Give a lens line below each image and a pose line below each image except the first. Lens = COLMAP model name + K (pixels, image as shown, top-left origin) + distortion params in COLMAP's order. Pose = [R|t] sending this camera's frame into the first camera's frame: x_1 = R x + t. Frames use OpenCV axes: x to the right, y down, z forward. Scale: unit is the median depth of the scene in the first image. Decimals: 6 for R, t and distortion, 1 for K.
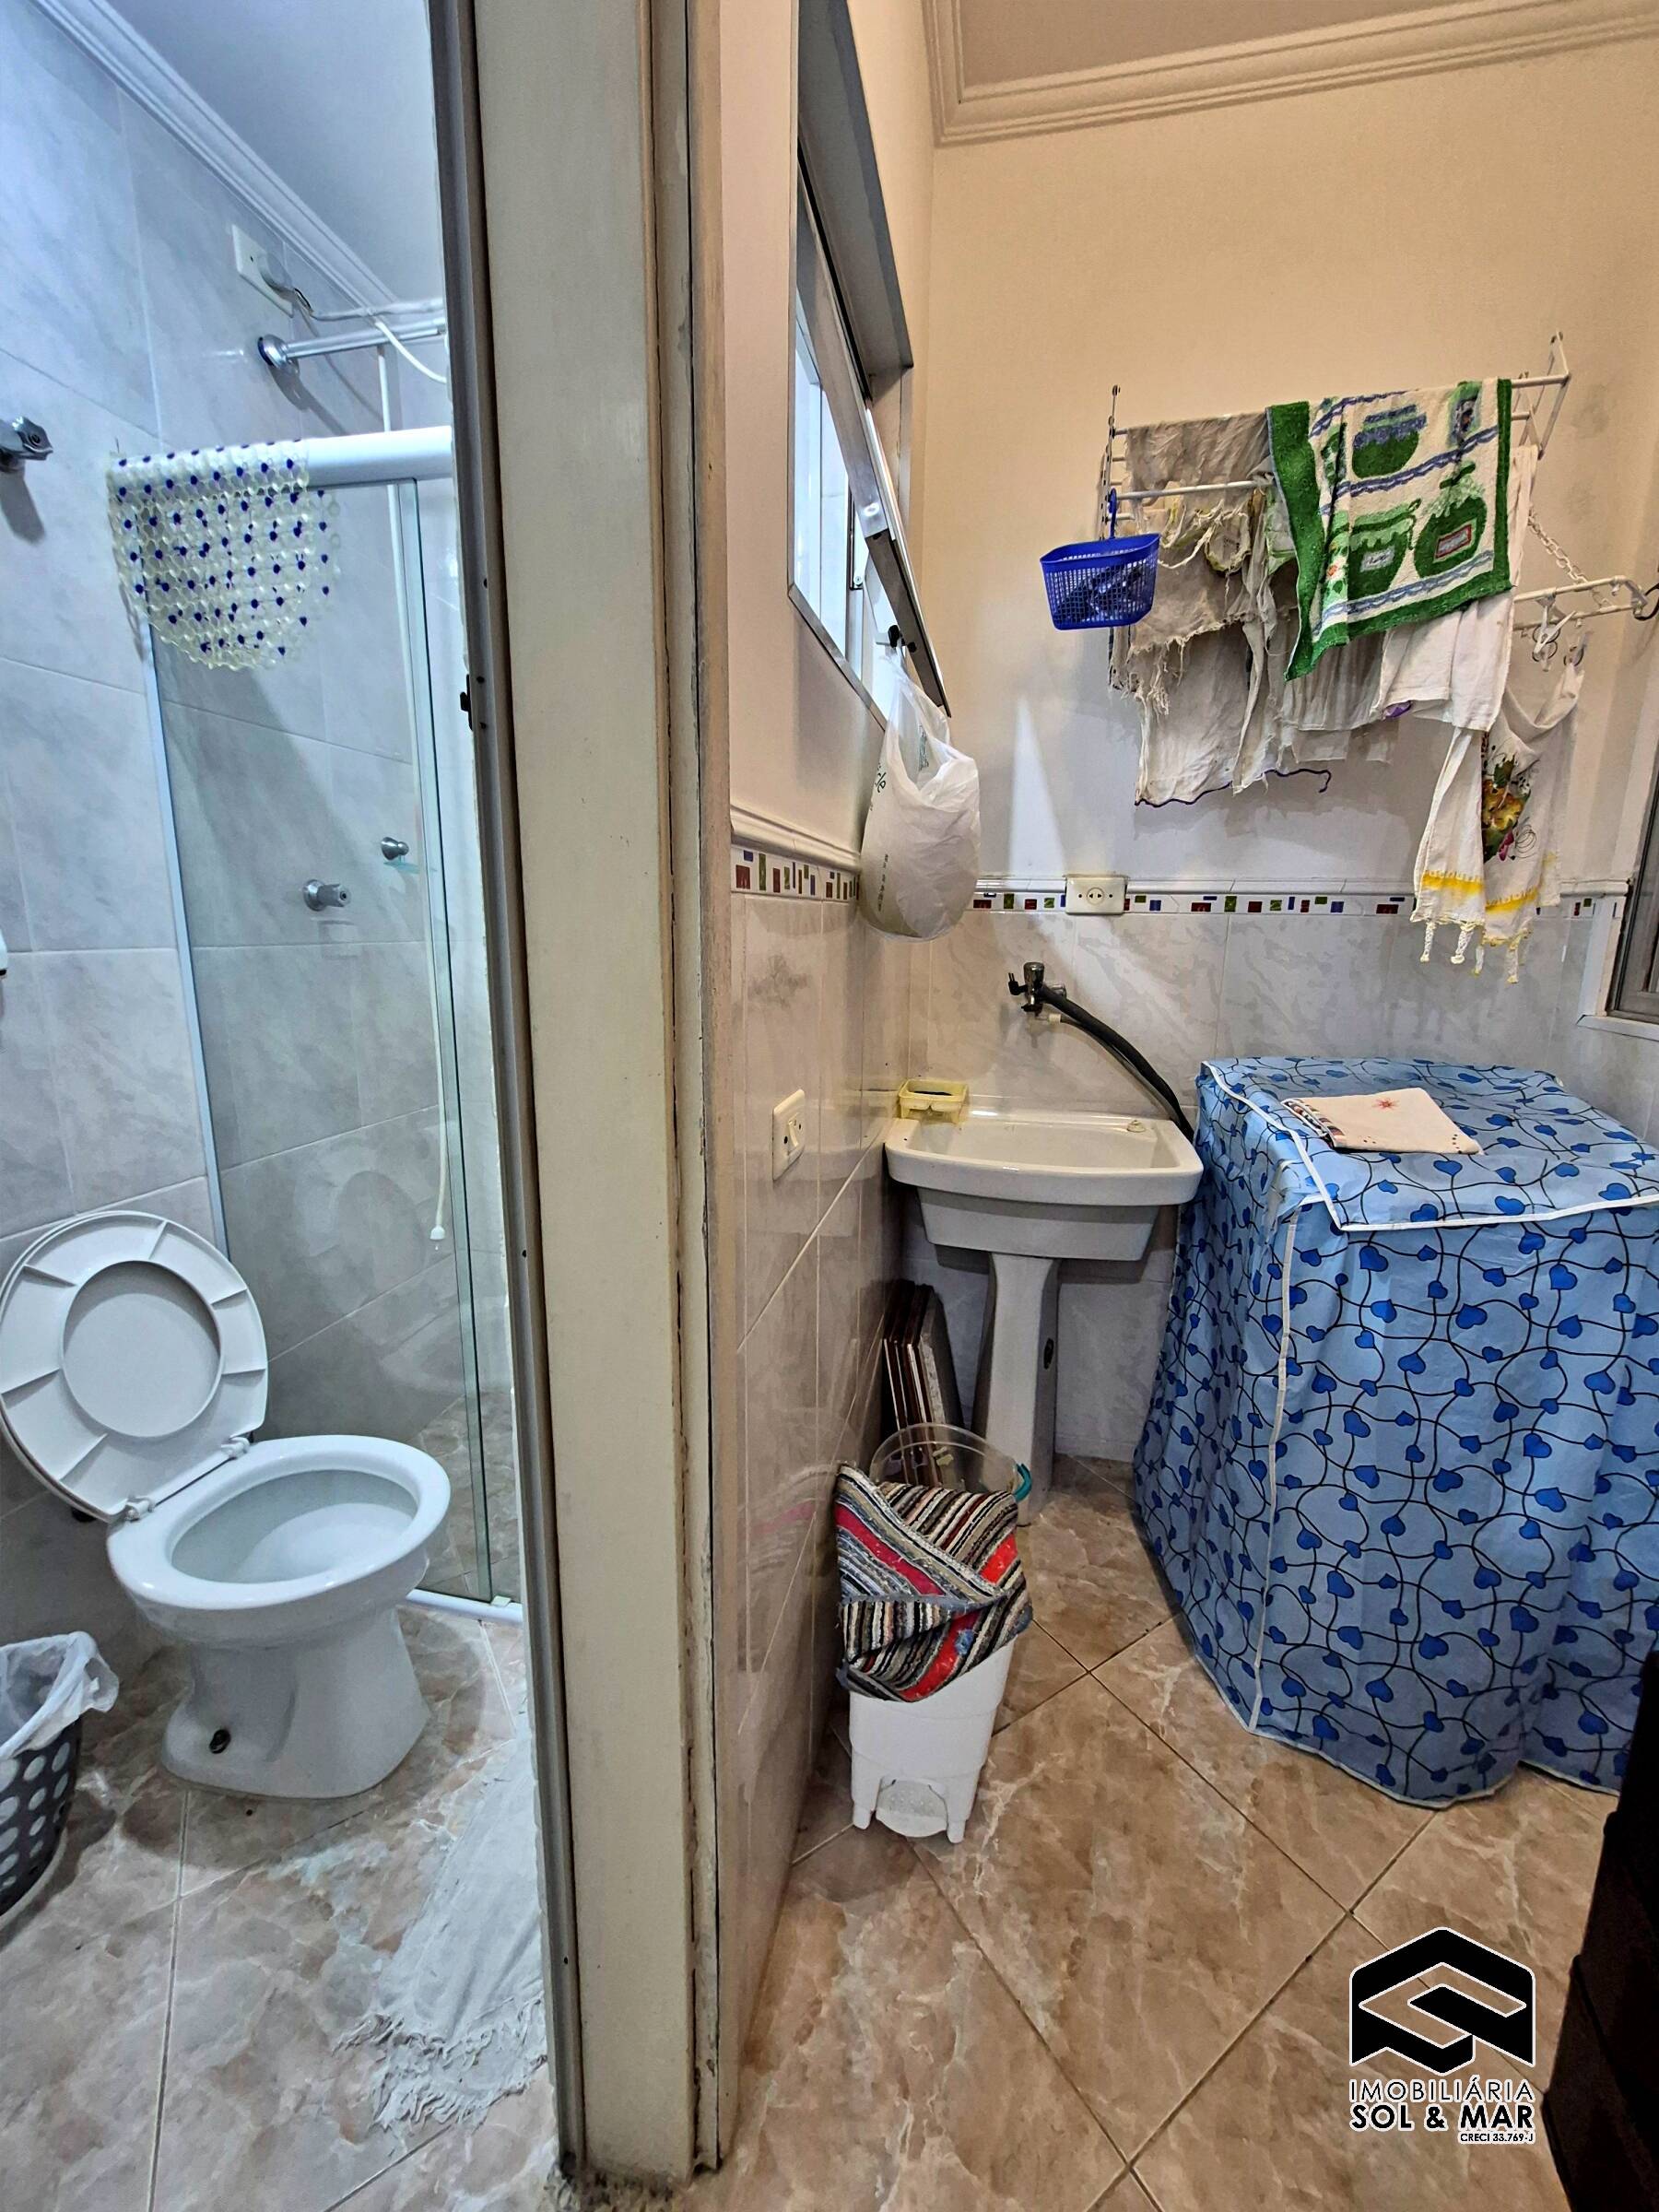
lens RADIAL K [[864.2, 0, 836.0], [0, 864.2, 1091.5], [0, 0, 1]] dist [0.005155, -0.000727]
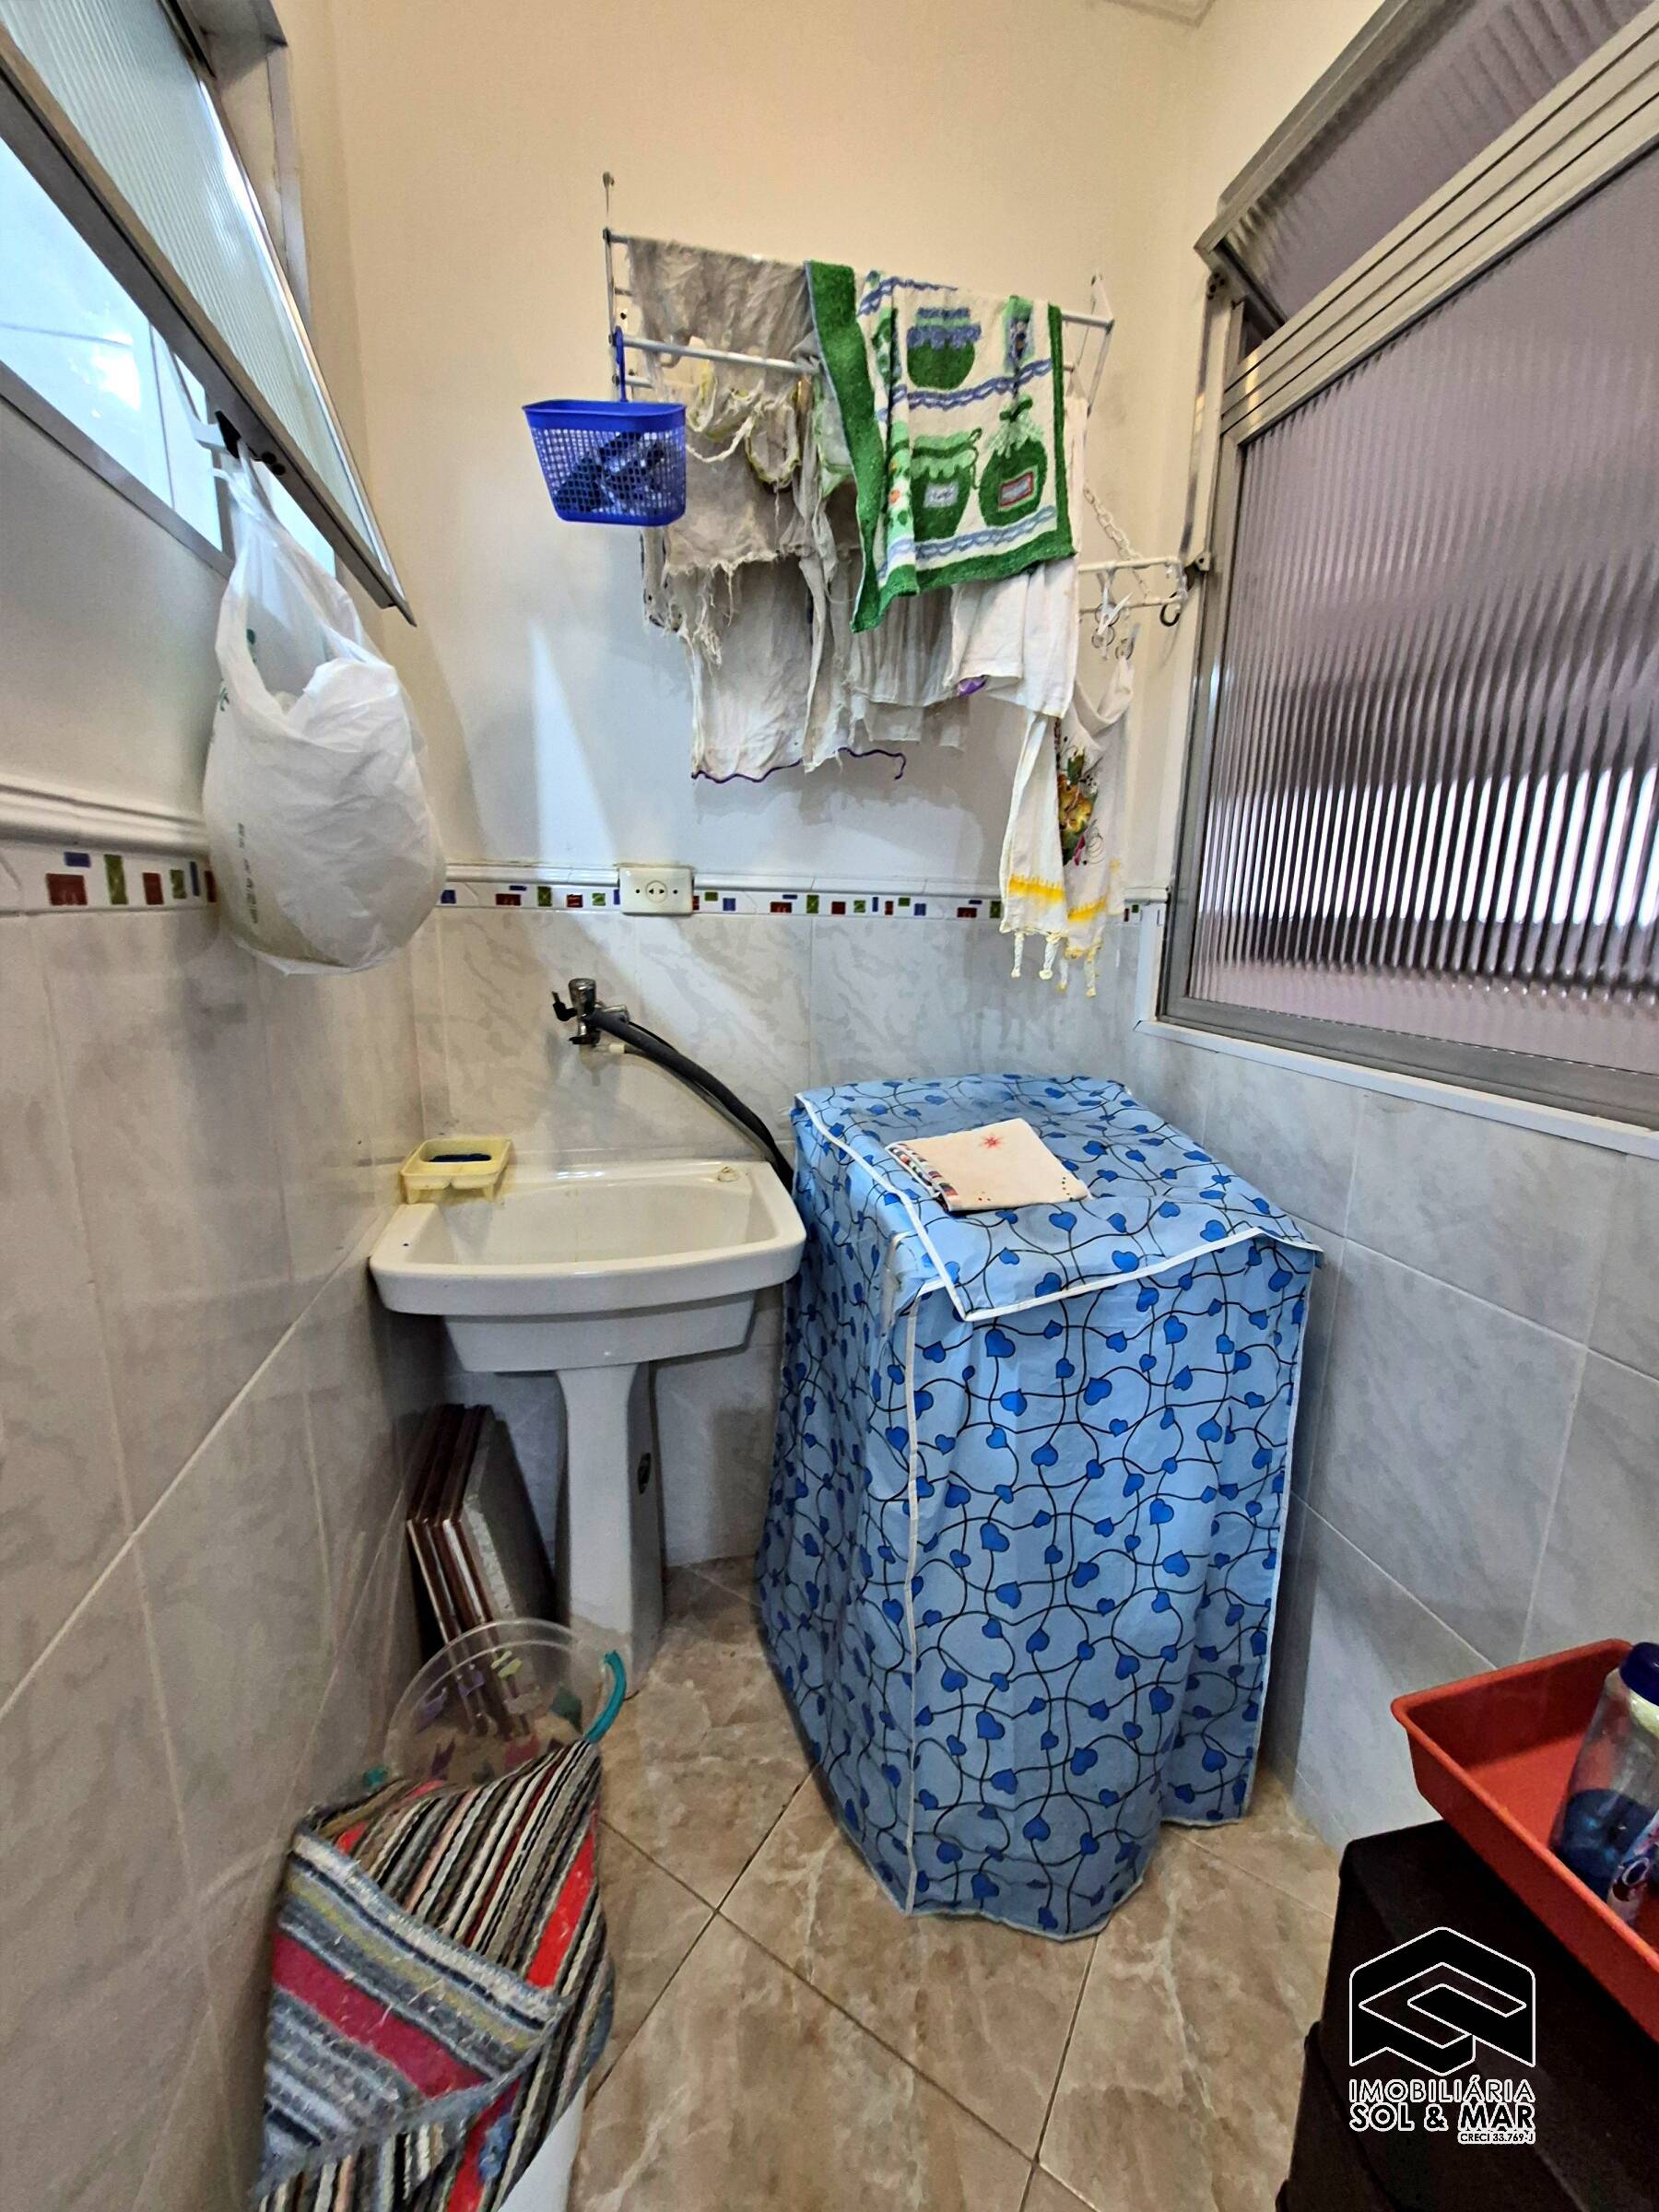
lens RADIAL K [[861.7, 0, 837.0], [0, 861.7, 1089.8], [0, 0, 1]] dist [0.005704, -0.000375]
pose [[0.902289, -0.081161, 0.423423, 0.145122], [0.073585, 0.996701, 0.034241, -0.086992], [-0.424805, 0.000263, 0.905285, 0.308858]]
